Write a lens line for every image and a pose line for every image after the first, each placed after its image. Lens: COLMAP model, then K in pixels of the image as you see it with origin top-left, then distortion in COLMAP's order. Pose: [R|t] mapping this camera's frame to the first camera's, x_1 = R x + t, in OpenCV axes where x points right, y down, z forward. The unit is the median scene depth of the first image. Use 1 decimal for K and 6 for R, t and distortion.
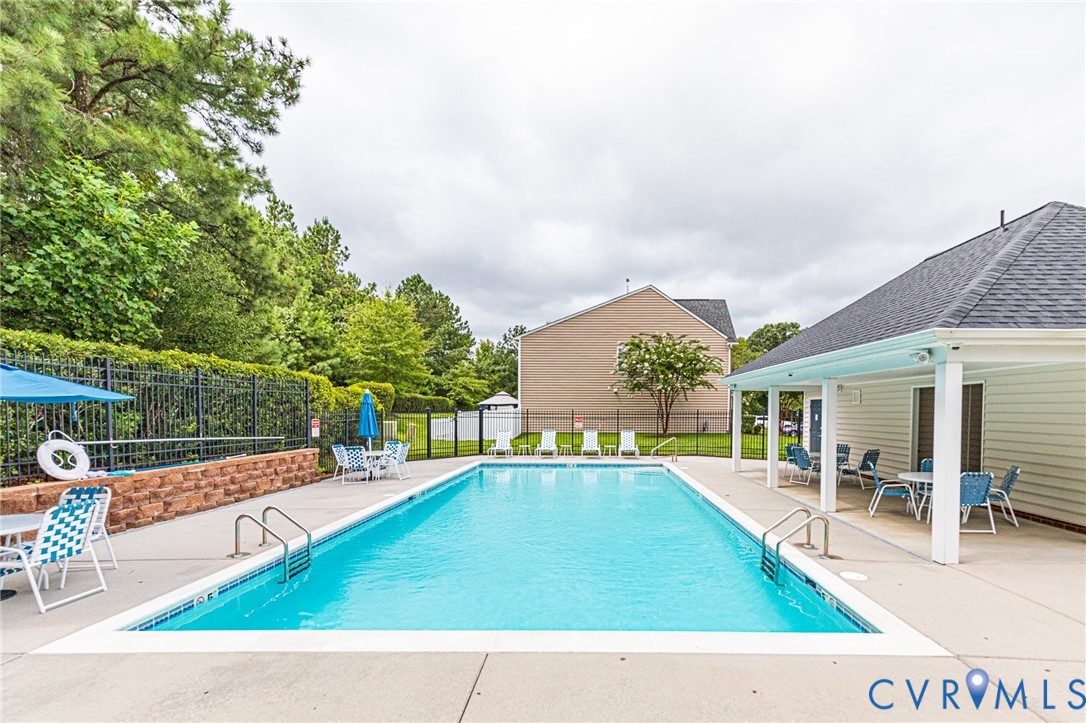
lens RADIAL K [[495.6, 0, 577.5], [0, 495.6, 419.5], [0, 0, 1]] dist [0.012562, -0.000170]
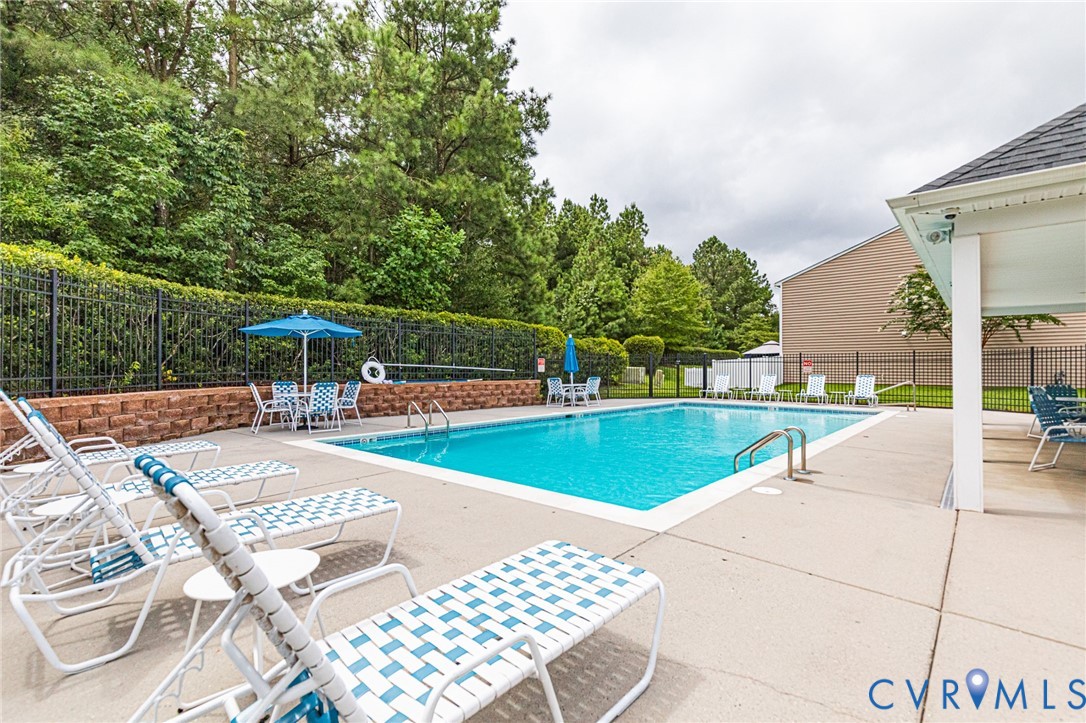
lens RADIAL K [[483.3, 0, 569.0], [0, 483.3, 361.0], [0, 0, 1]] dist [0.007476, -0.000007]
pose [[0.780285, -0.011090, -0.625326, 0.335816], [-0.011341, 0.999427, -0.031876, 0.045315], [0.625322, 0.031964, 0.779712, 0.035085]]
